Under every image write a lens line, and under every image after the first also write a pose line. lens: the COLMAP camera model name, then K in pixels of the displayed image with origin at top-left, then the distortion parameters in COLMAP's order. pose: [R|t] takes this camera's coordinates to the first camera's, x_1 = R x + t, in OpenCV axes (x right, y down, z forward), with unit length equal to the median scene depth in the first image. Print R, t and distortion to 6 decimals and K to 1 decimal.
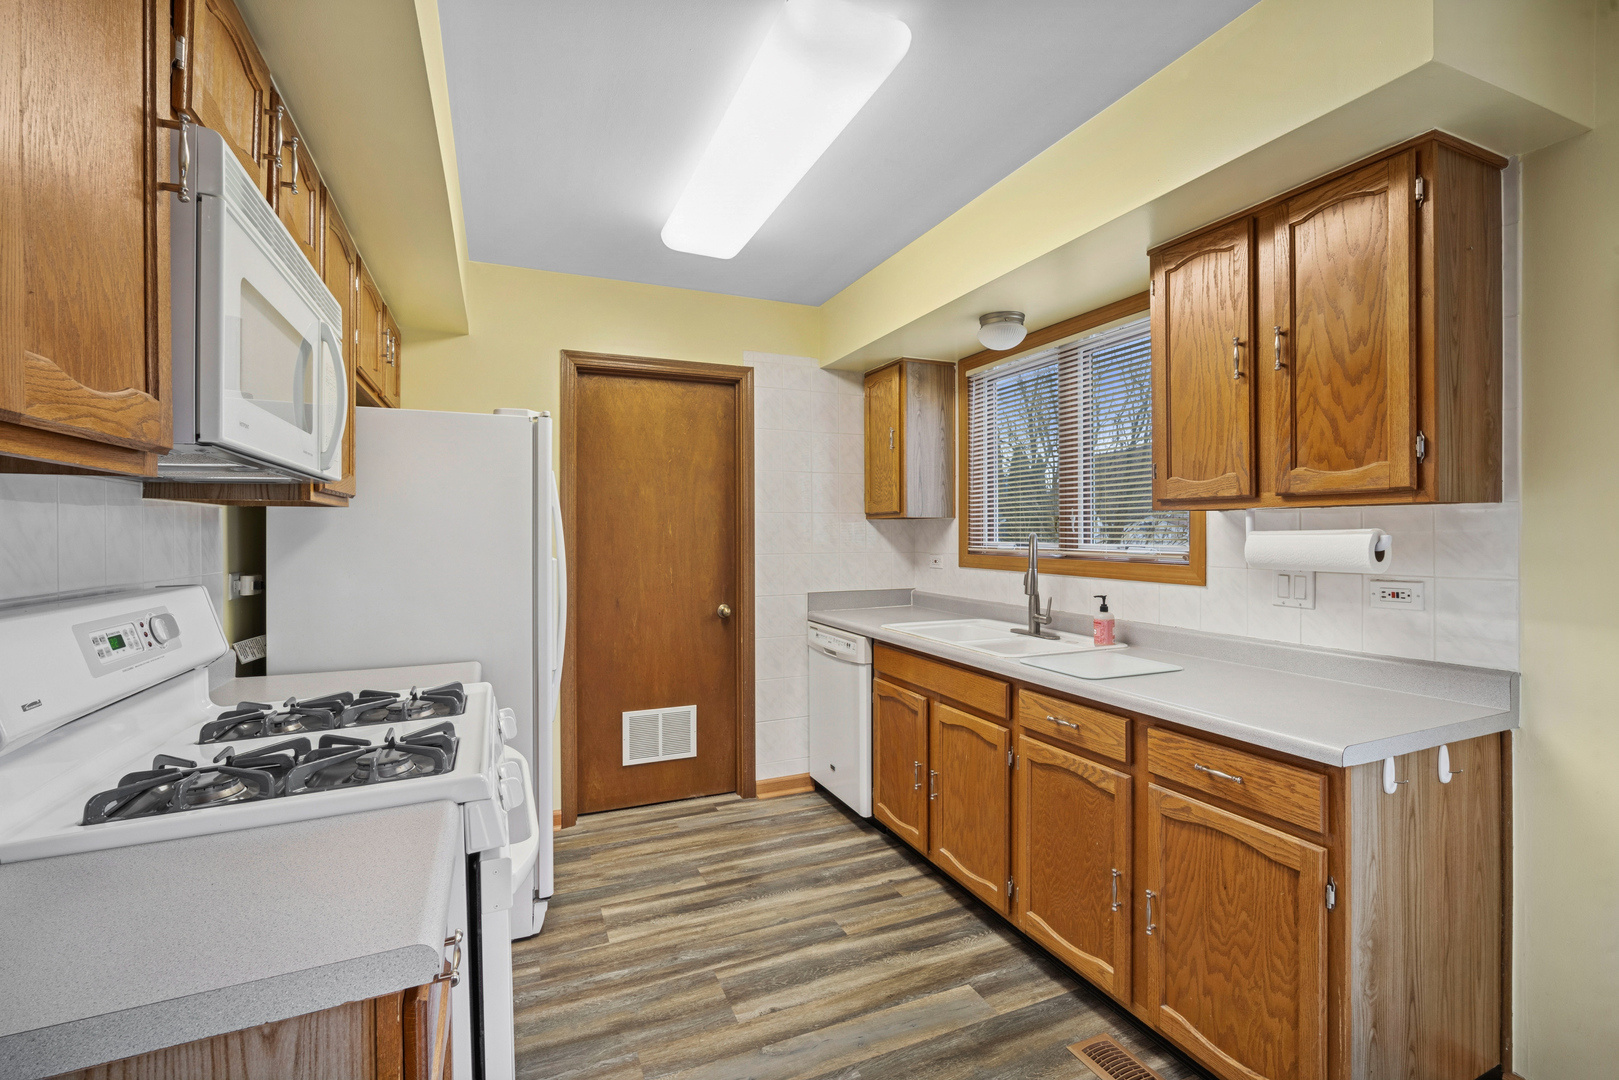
lens RADIAL K [[705.7, 0, 809.6], [0, 705.7, 536.4], [0, 0, 1]] dist [-0.012177, 0.002145]
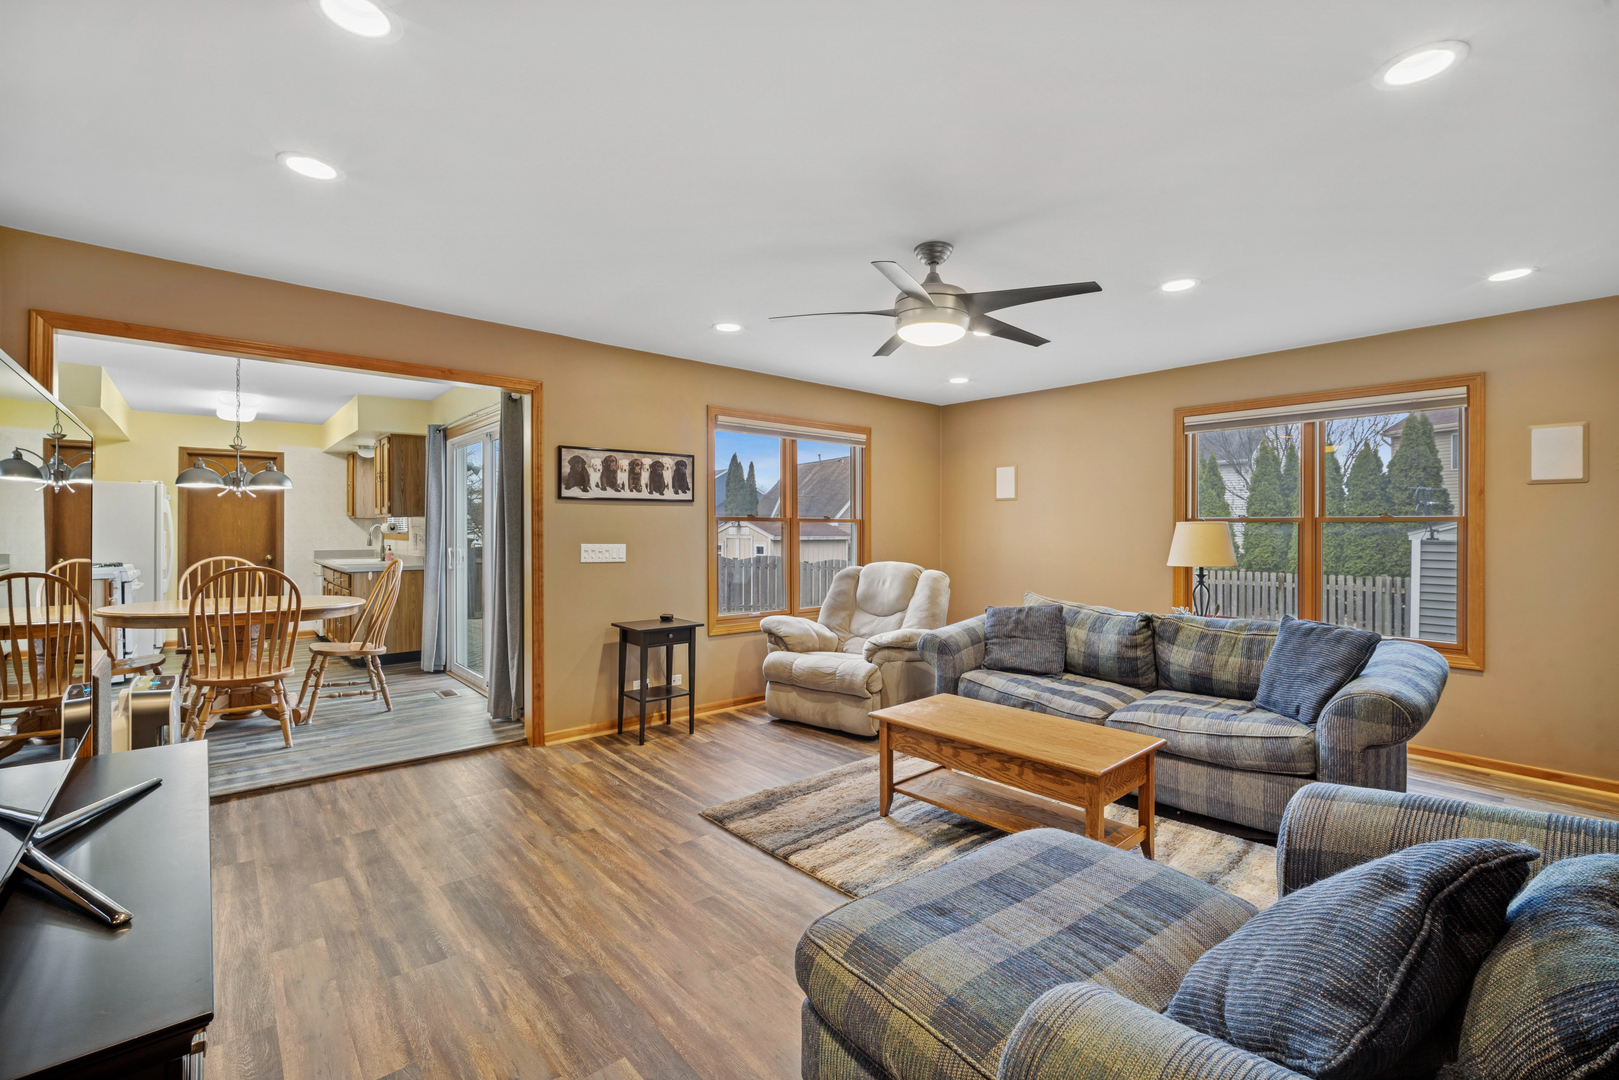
lens RADIAL K [[705.7, 0, 809.3], [0, 705.7, 531.0], [0, 0, 1]] dist [-0.012177, 0.002145]
pose [[0.956066, 0.003020, 0.293137, 1.146242], [-0.001763, 0.999988, -0.004552, 0.032303], [-0.293147, 0.003835, 0.956060, -2.178463]]
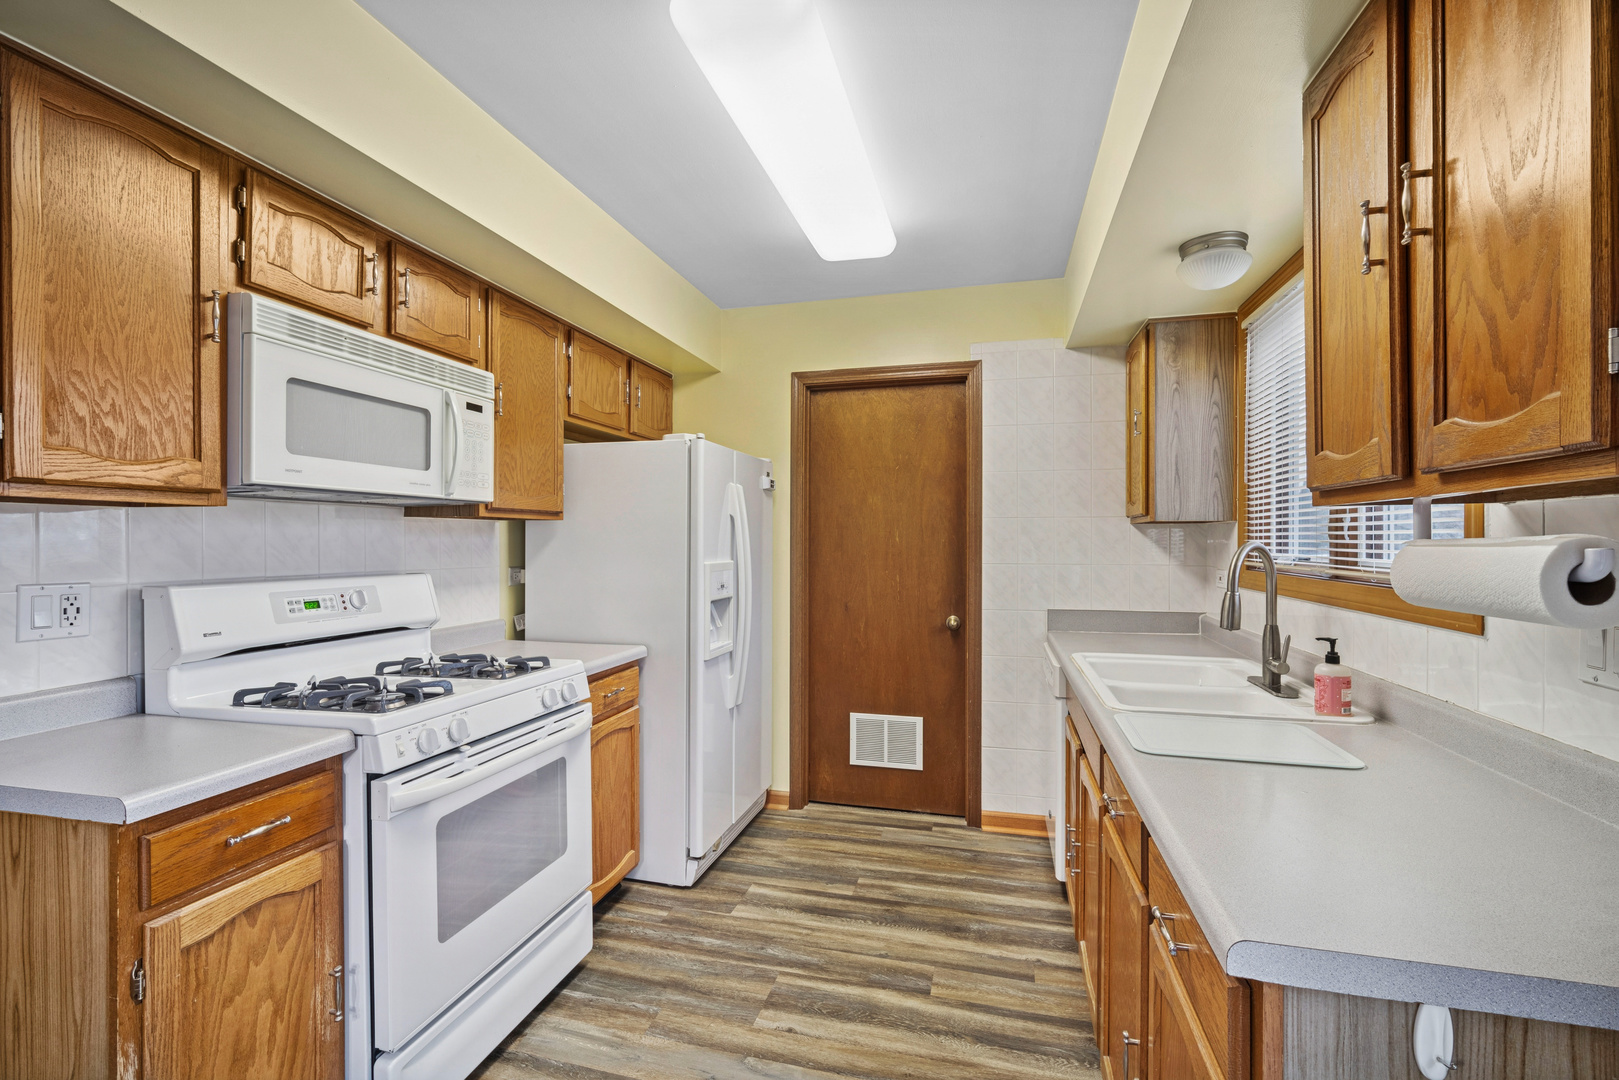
lens RADIAL K [[705.7, 0, 806.9], [0, 705.7, 544.9], [0, 0, 1]] dist [-0.012177, 0.002145]
pose [[0.783338, 0.006810, -0.621558, 0.403839], [-0.005740, 0.999977, 0.003723, -0.001472], [0.621569, 0.000651, 0.783359, 0.178938]]
